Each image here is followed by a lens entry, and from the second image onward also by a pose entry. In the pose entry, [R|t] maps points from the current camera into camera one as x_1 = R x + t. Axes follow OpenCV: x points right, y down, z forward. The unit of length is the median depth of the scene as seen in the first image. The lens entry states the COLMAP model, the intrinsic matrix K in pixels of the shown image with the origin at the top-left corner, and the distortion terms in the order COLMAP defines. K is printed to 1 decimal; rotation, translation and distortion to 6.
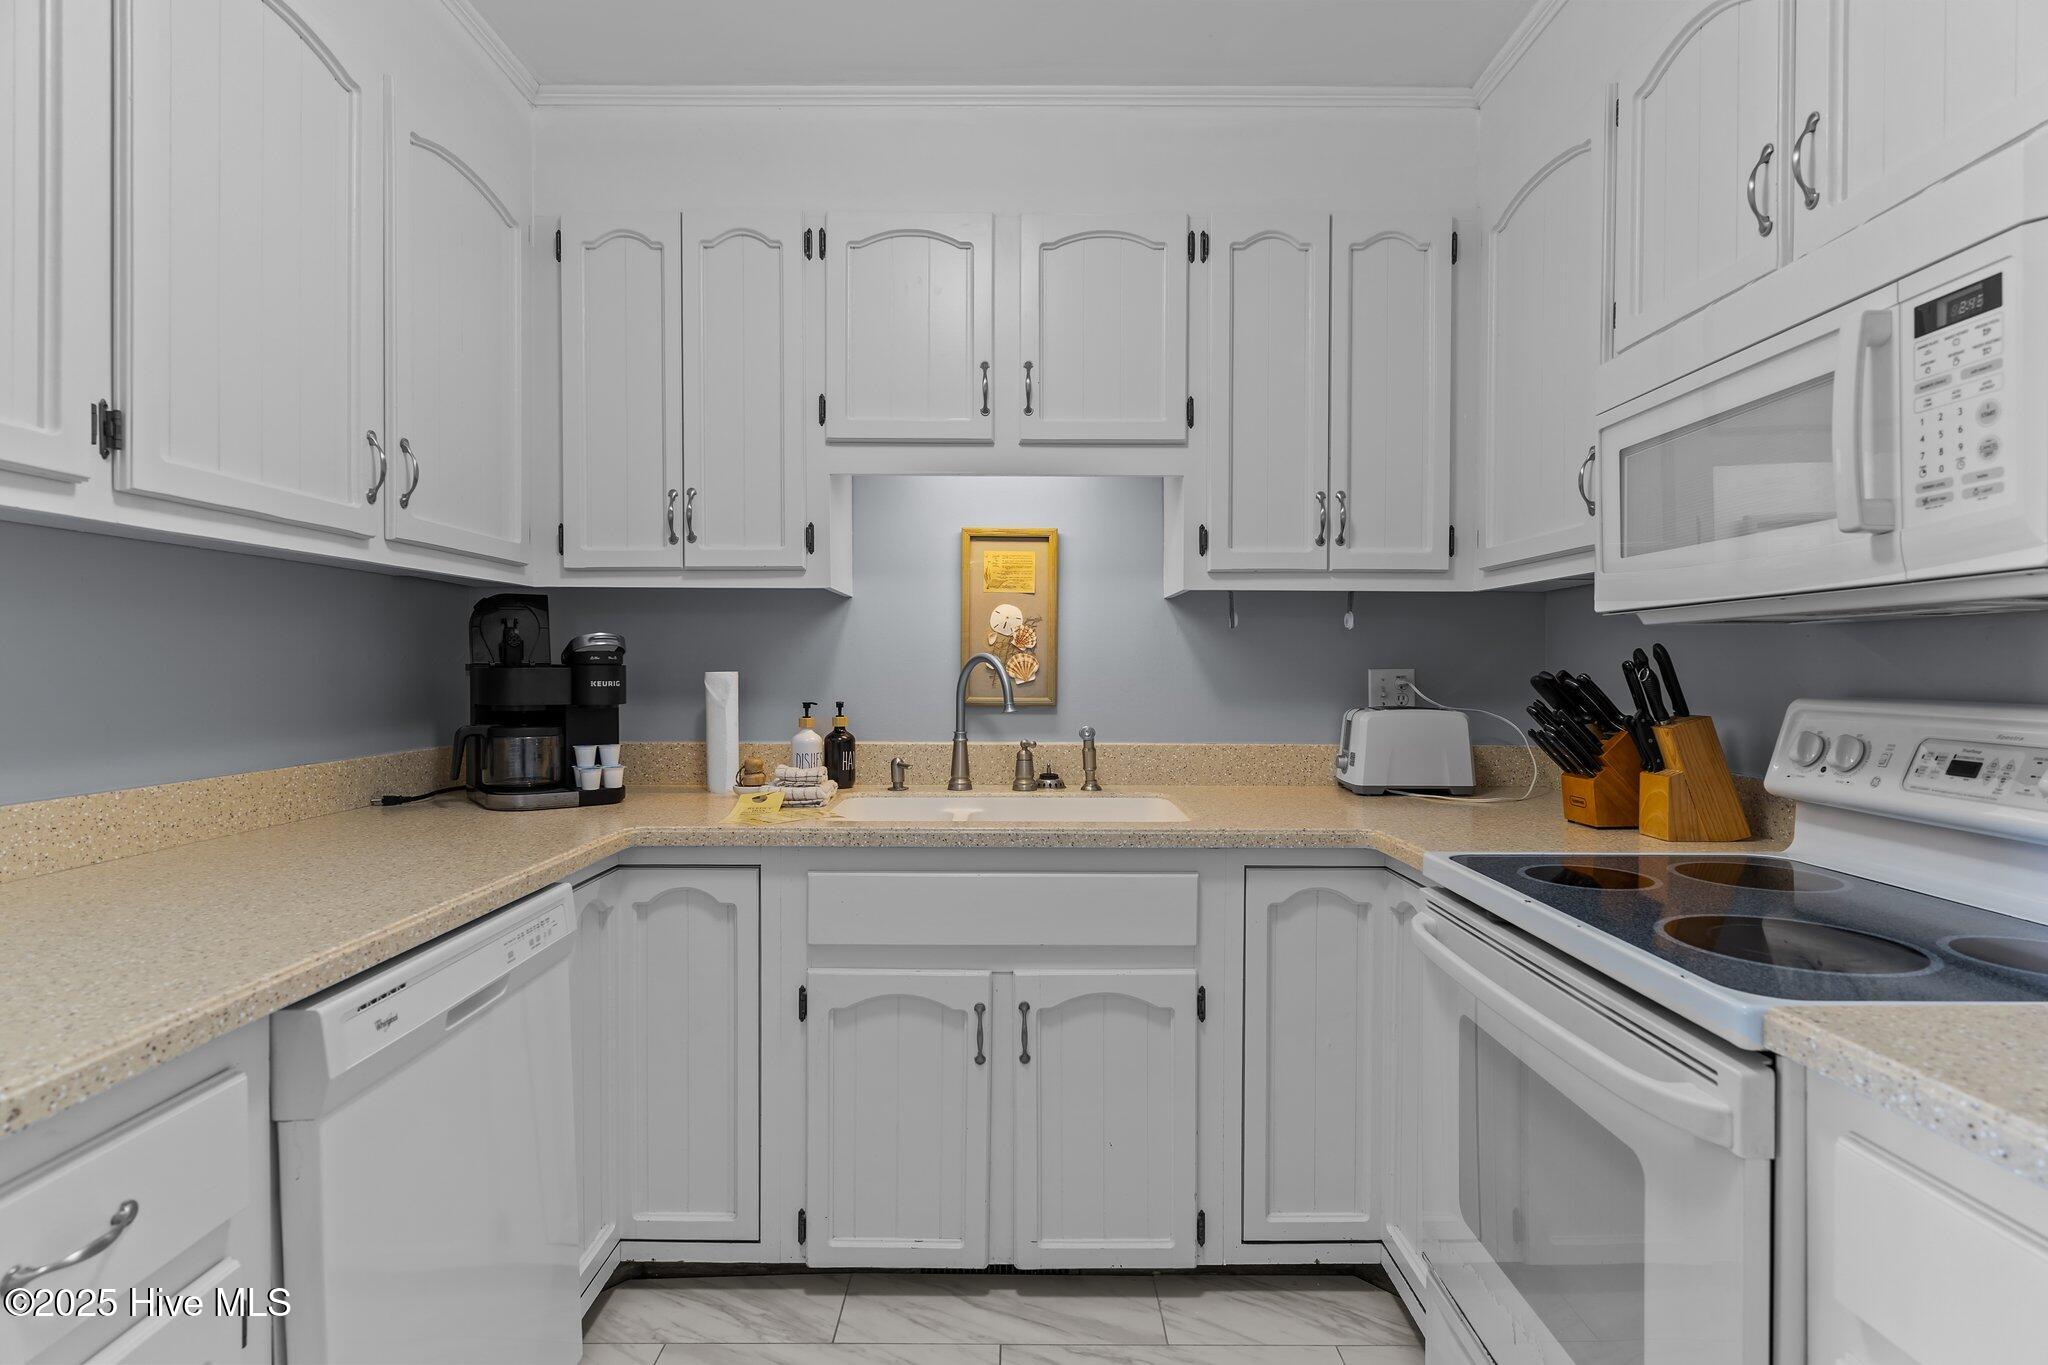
lens RADIAL K [[1073.2, 0, 1026.5], [0, 1073.2, 676.3], [0, 0, 1]] dist [0.004309, 0.000163]
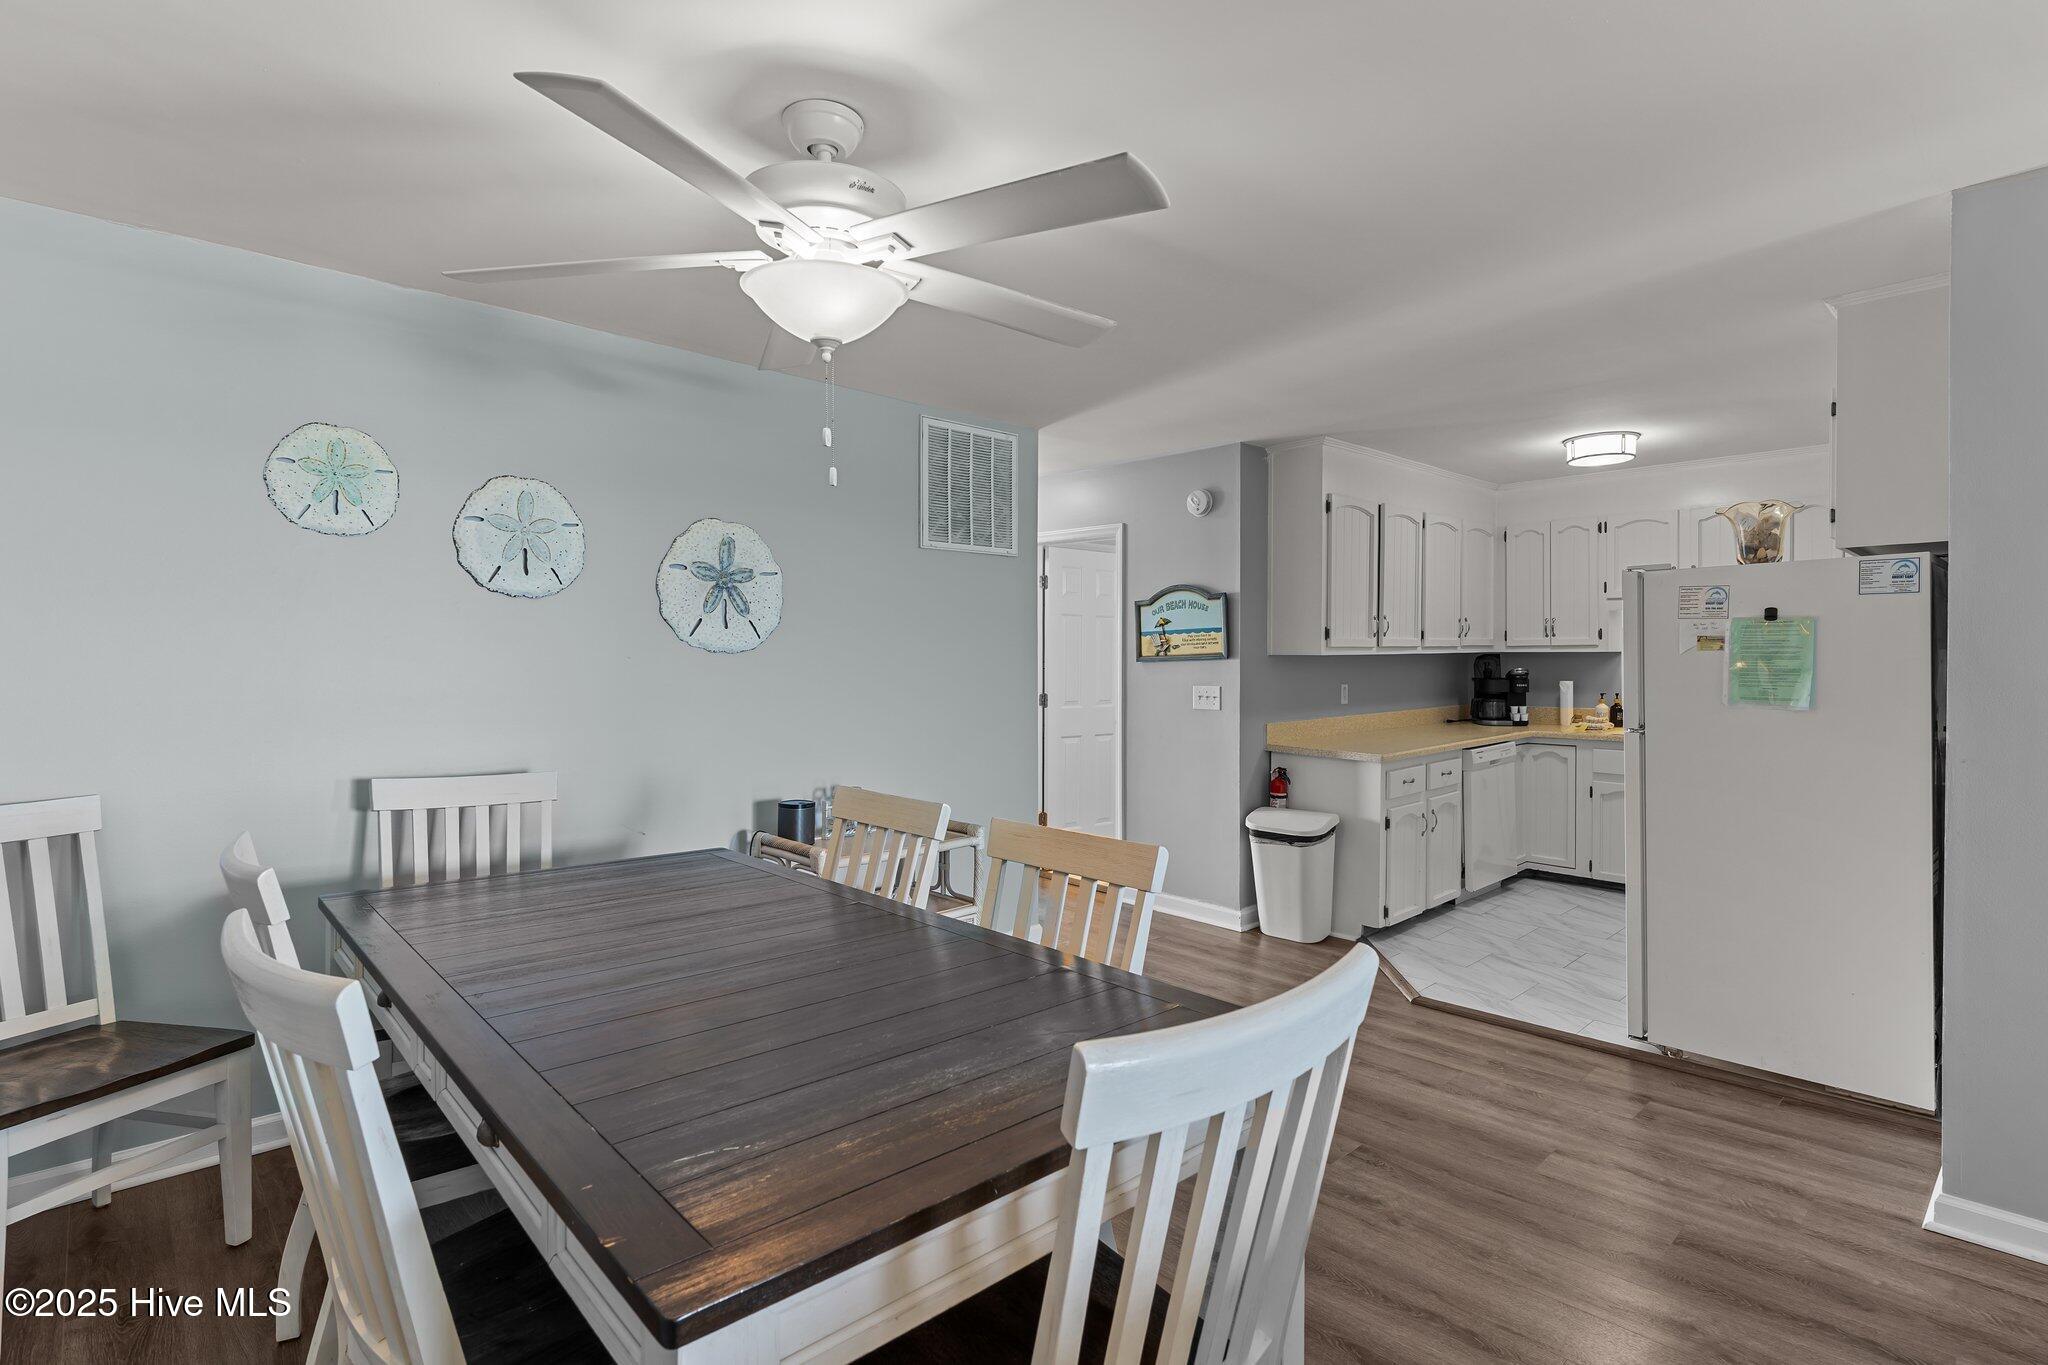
lens RADIAL K [[975.8, 0, 1009.6], [0, 975.8, 667.4], [0, 0, 1]] dist [0.001908, 0.000152]
pose [[0.668573, 0.003852, -0.743636, 0.648999], [-0.004415, 0.999990, 0.001211, -0.038840], [0.743633, 0.002474, 0.668583, -1.803508]]
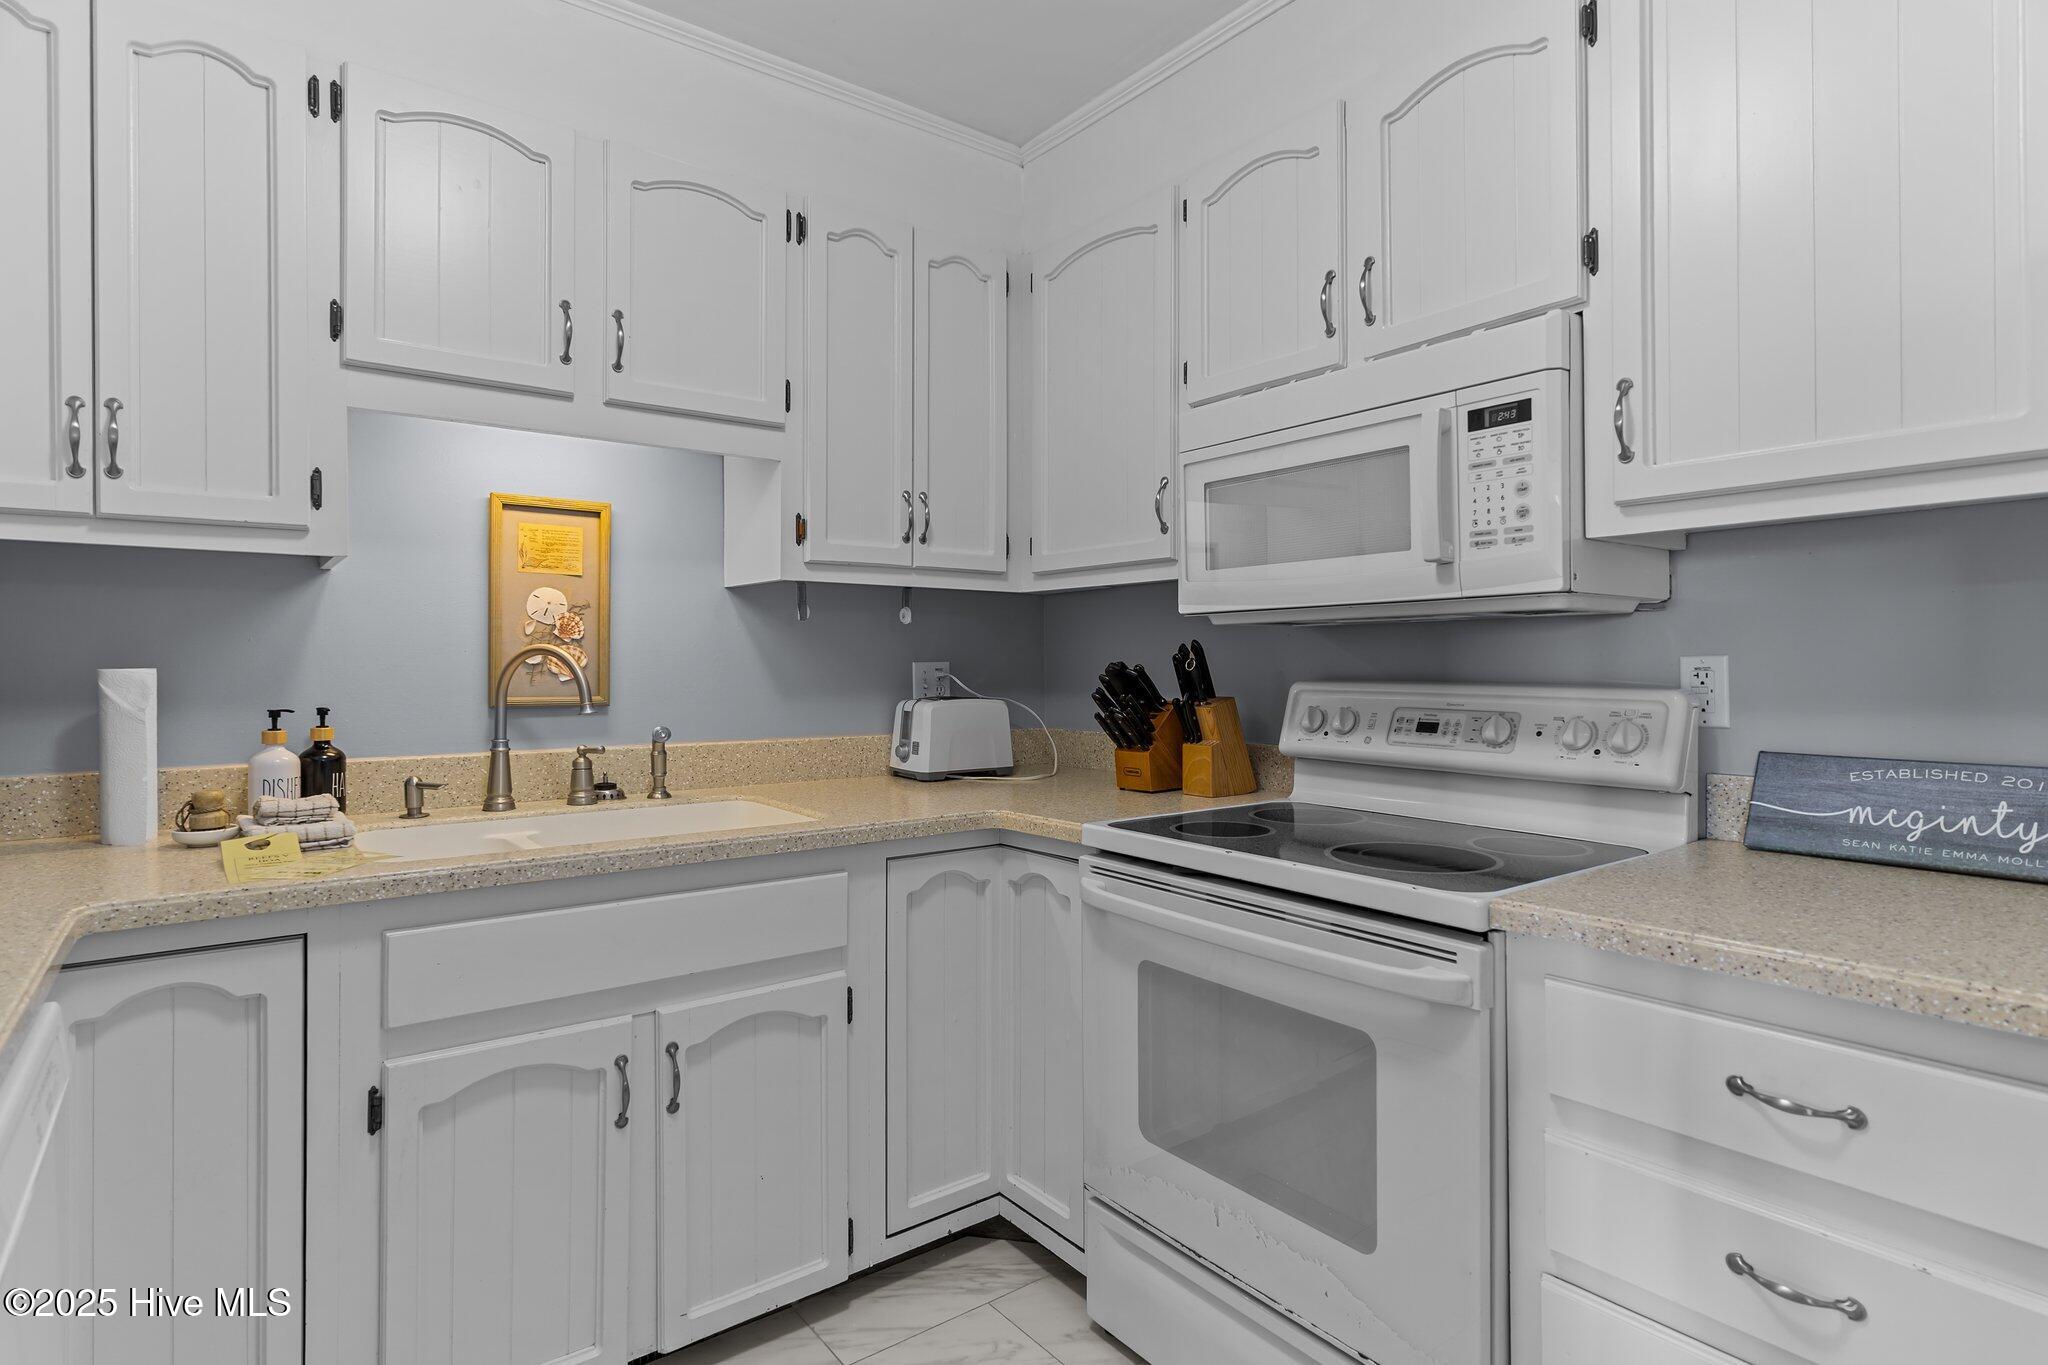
lens RADIAL K [[1073.2, 0, 1022.4], [0, 1073.2, 671.9], [0, 0, 1]] dist [0.004309, 0.000163]
pose [[0.796423, -0.008900, 0.604674, -0.260648], [0.007884, 0.999960, 0.004335, -0.000468], [-0.604689, 0.001315, 0.796461, 0.114440]]
